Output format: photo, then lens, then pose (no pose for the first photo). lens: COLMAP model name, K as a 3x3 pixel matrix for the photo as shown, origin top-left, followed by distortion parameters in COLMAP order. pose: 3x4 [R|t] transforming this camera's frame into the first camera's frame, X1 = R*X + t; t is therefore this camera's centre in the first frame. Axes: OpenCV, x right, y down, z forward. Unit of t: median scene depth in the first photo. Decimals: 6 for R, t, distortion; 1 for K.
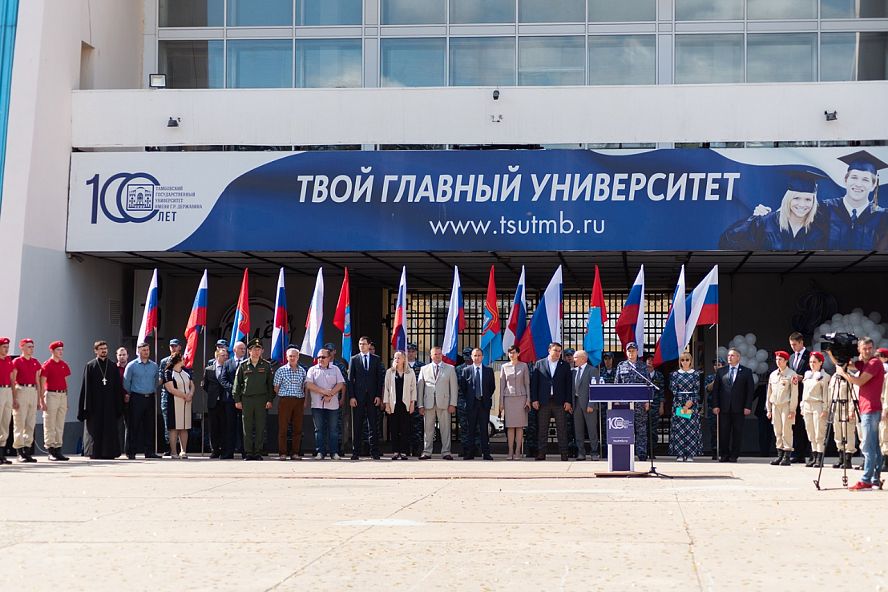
lens RADIAL K [[1826.0, 0, 444.0], [0, 1826.0, 296.0], [0, 0, 1]] dist [-0.017848, 0.015232]
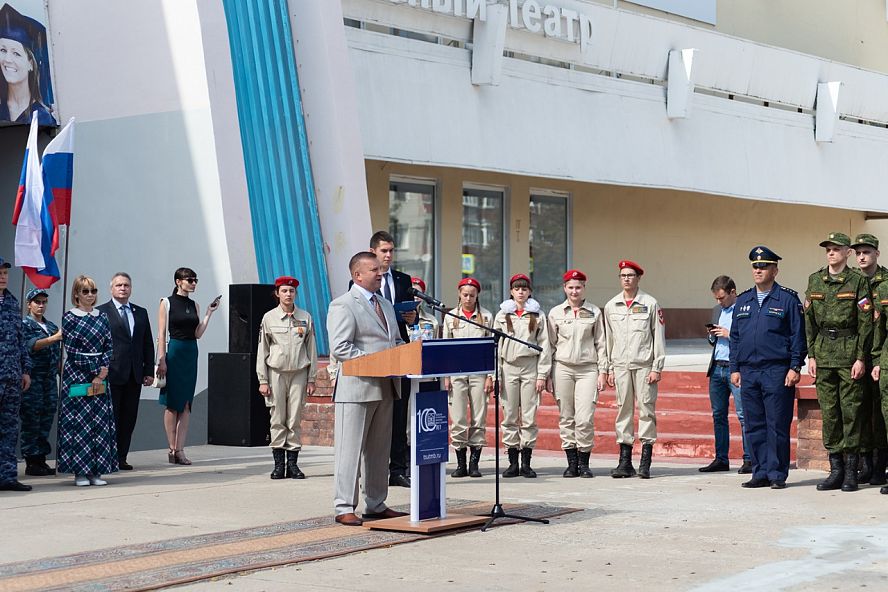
lens RADIAL K [[1899.8, 0, 444.0], [0, 1899.8, 296.0], [0, 0, 1]] dist [-0.006049, 0.234882]
pose [[0.505876, 0.003221, 0.862600, -0.236124], [-0.029075, 0.999488, 0.013320, 0.021640], [-0.862116, -0.031818, 0.505710, 0.525678]]
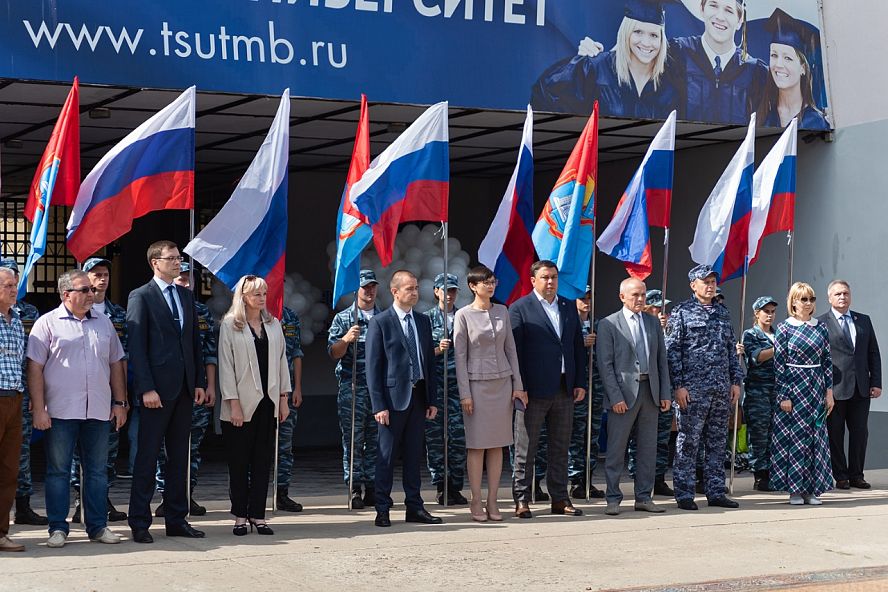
lens RADIAL K [[1867.5, 0, 444.0], [0, 1867.5, 296.0], [0, 0, 1]] dist [0.001058, -0.023121]
pose [[0.839961, 0.005120, 0.542623, -0.186672], [-0.019204, 0.999610, 0.020296, 0.021070], [-0.542307, -0.027468, 0.839731, 0.516701]]
